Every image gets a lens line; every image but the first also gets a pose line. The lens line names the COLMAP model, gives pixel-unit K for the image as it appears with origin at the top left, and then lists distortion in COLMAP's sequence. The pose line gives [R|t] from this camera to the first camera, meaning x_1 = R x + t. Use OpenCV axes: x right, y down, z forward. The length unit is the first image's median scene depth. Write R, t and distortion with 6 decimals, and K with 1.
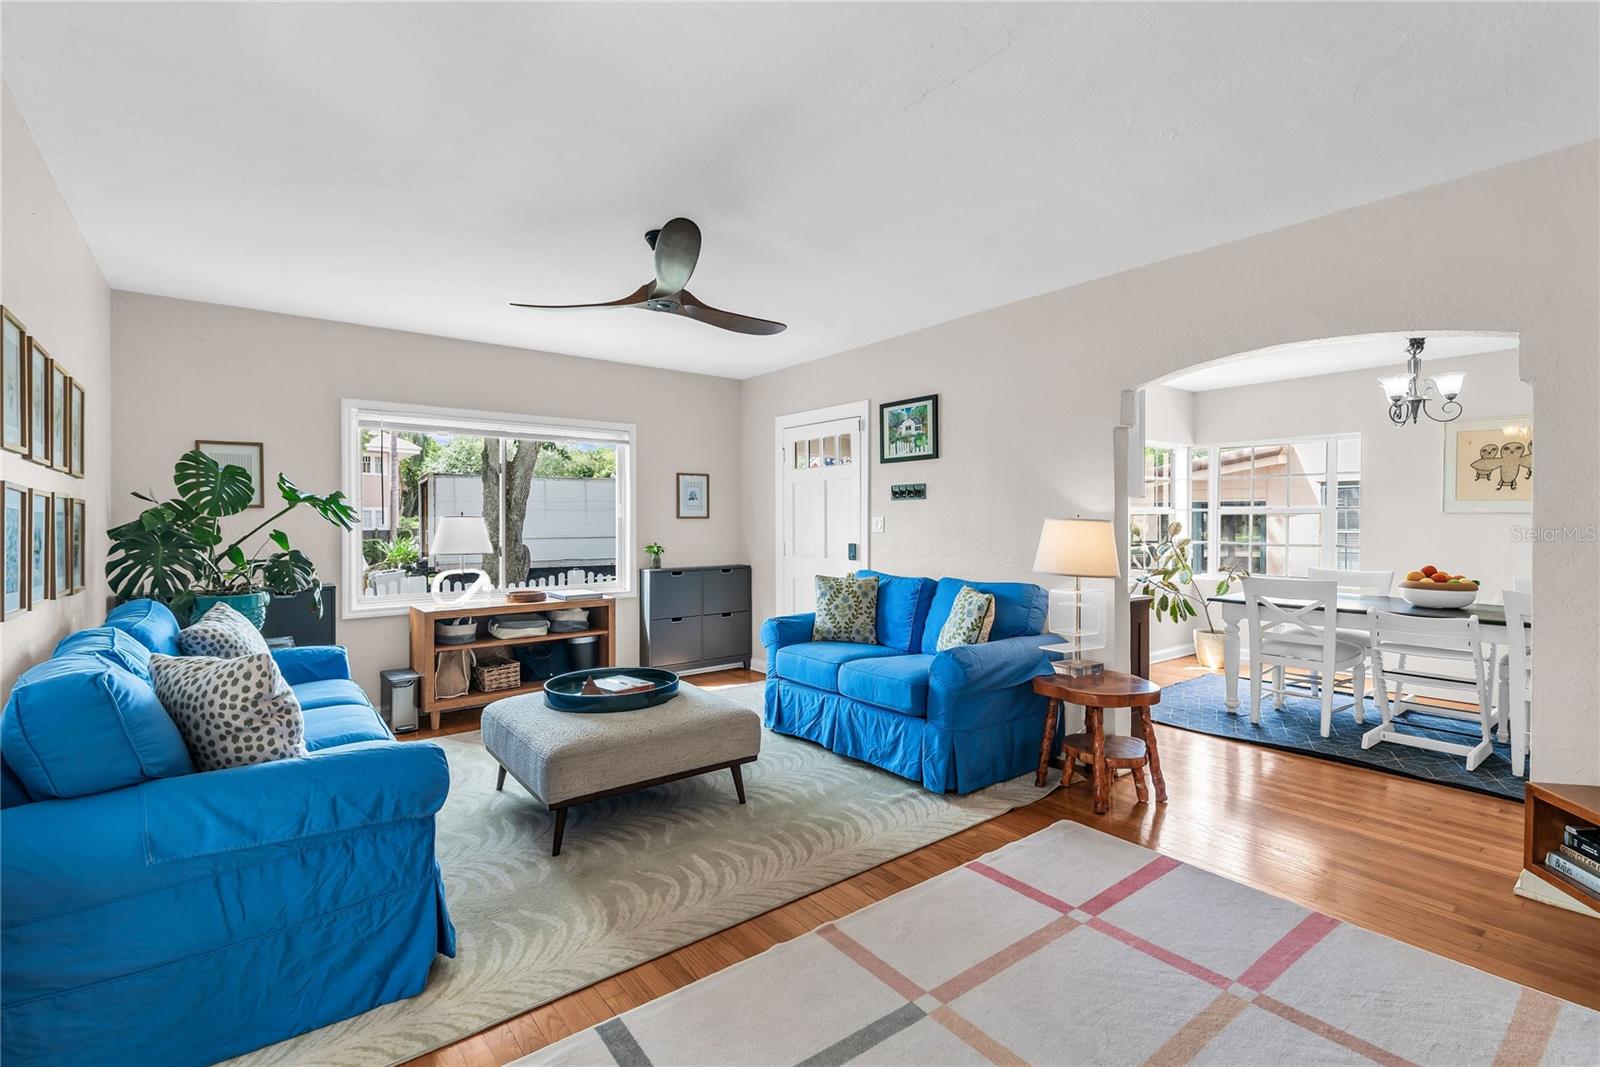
lens RADIAL K [[727.3, 0, 801.0], [0, 727.3, 522.1], [0, 0, 1]] dist [0.031990, -0.009587]
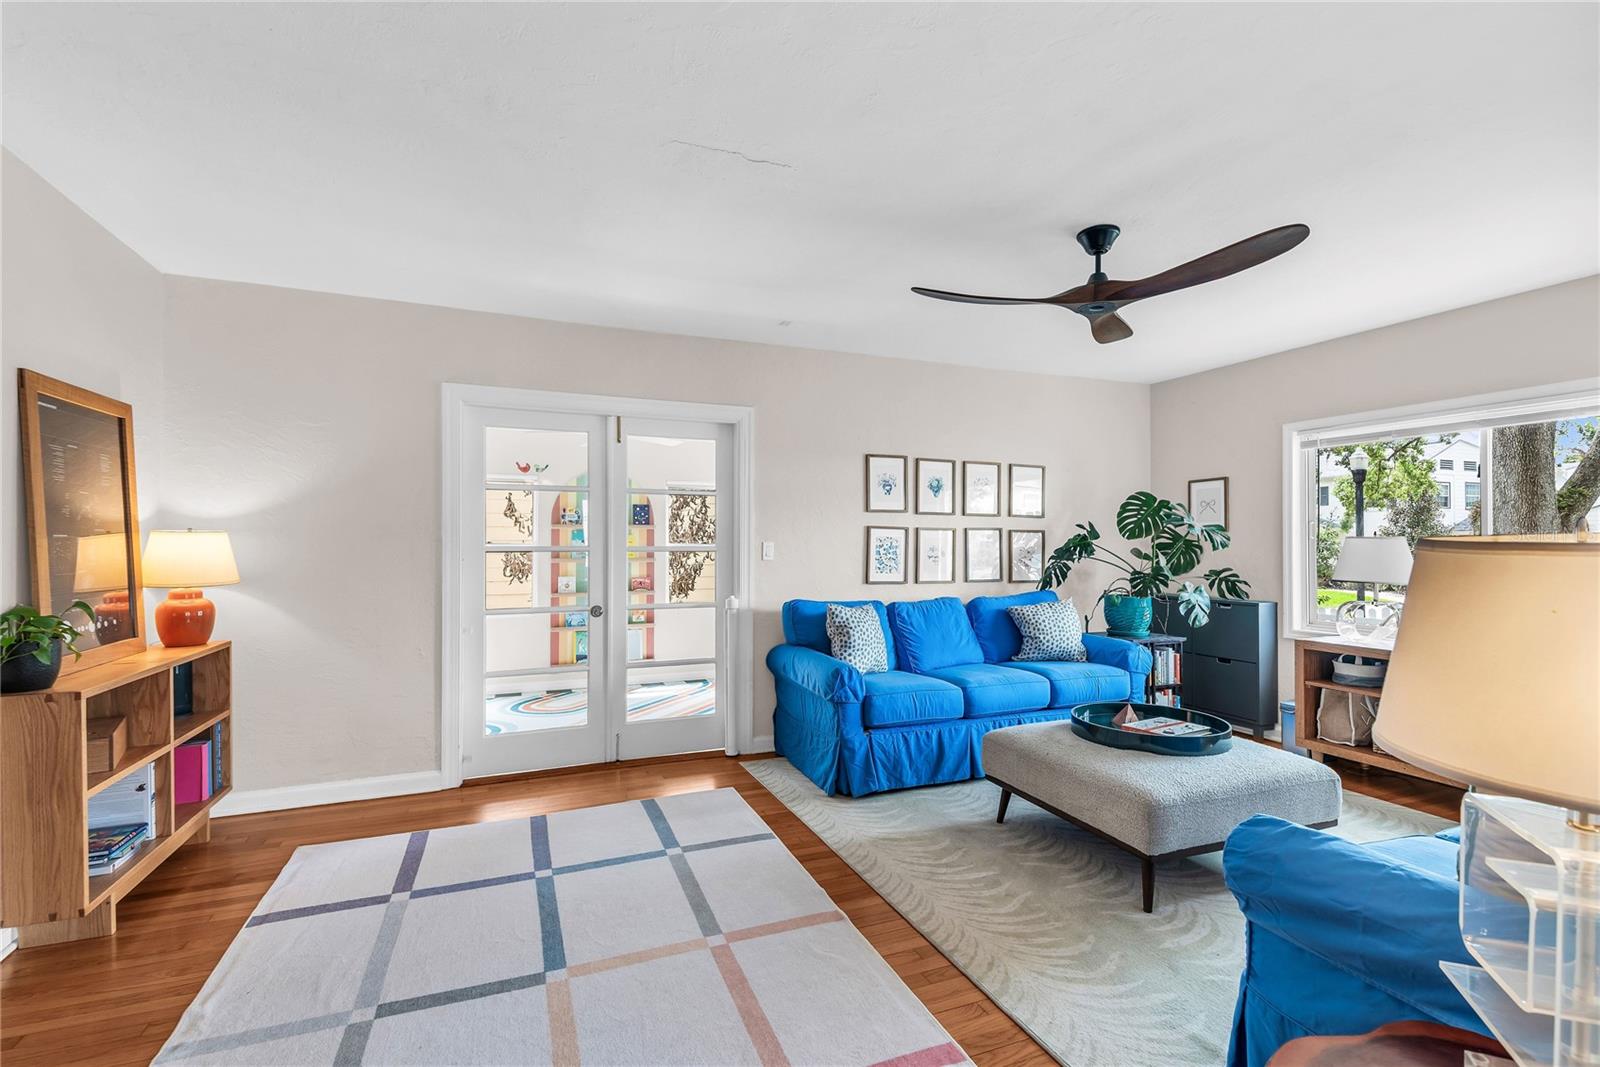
lens RADIAL K [[727.3, 0, 802.6], [0, 727.3, 533.7], [0, 0, 1]] dist [0.031990, -0.009587]
pose [[-0.266785, -0.009312, -0.963711, 0.725814], [-0.001846, 0.999956, -0.009151, -0.004214], [0.963754, -0.000662, -0.266790, 0.810628]]
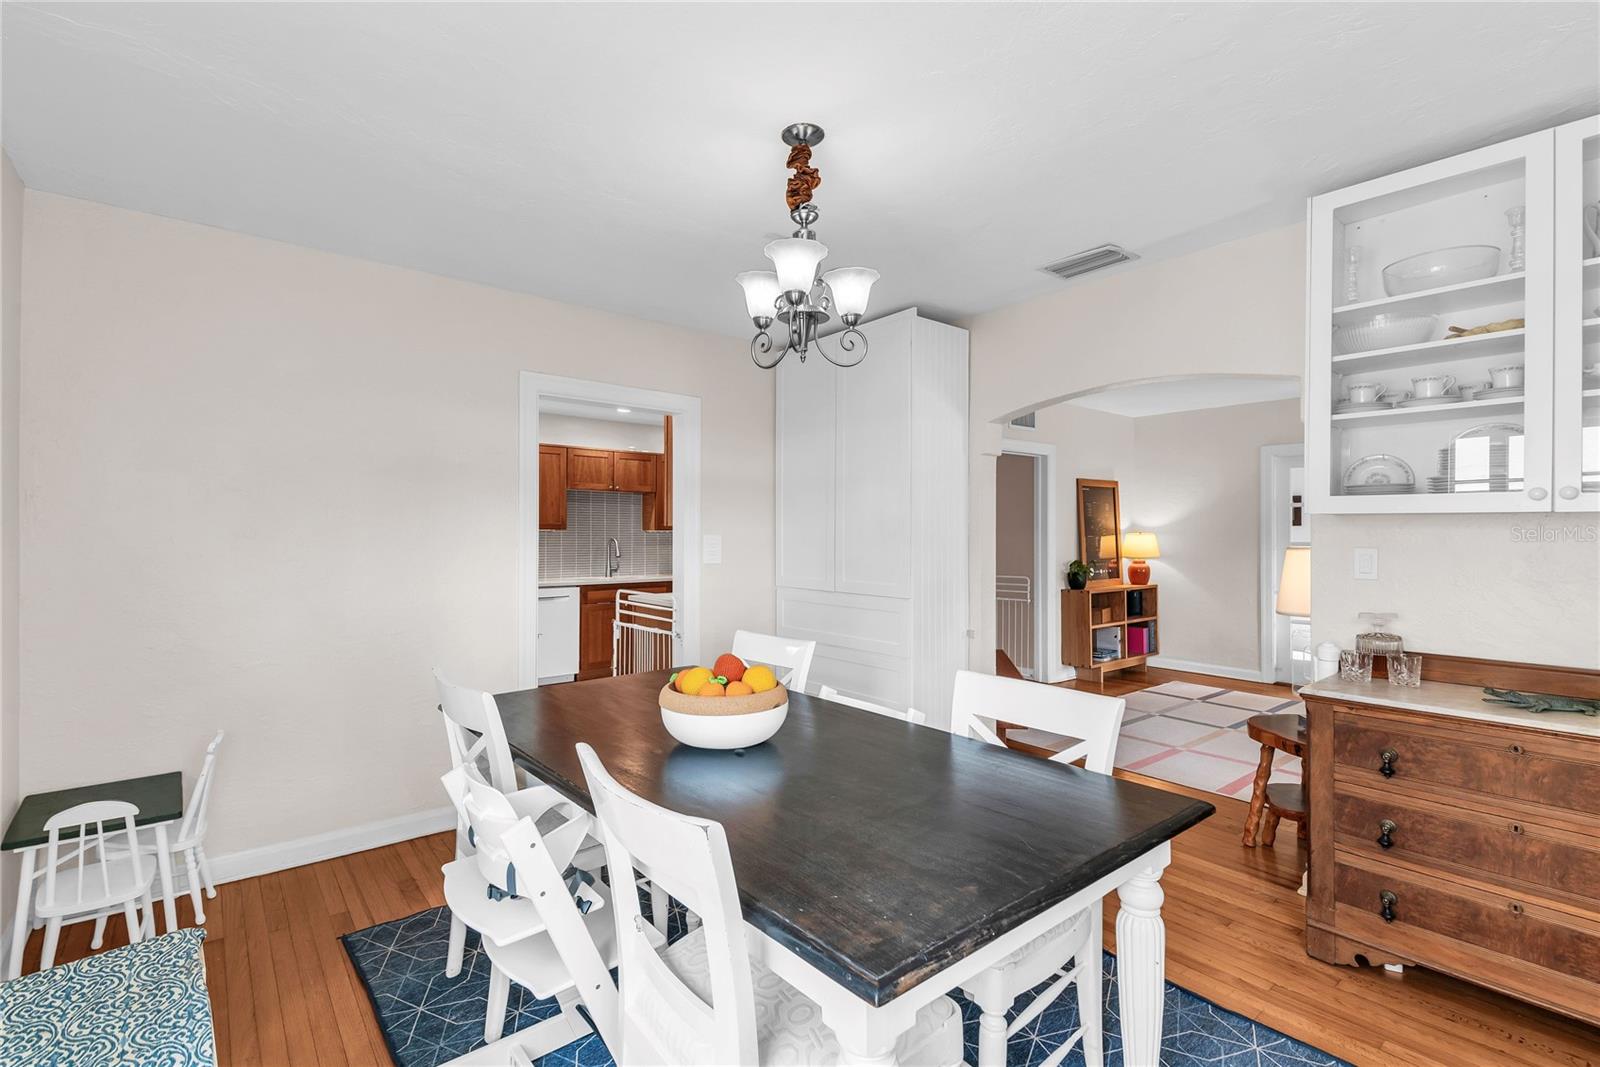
lens RADIAL K [[727.3, 0, 797.0], [0, 727.3, 536.1], [0, 0, 1]] dist [0.031990, -0.009587]
pose [[-0.999673, 0.001413, -0.025533, 1.050113], [0.001243, 0.999977, 0.006687, -0.022143], [0.025542, 0.006653, -0.999652, 1.847074]]
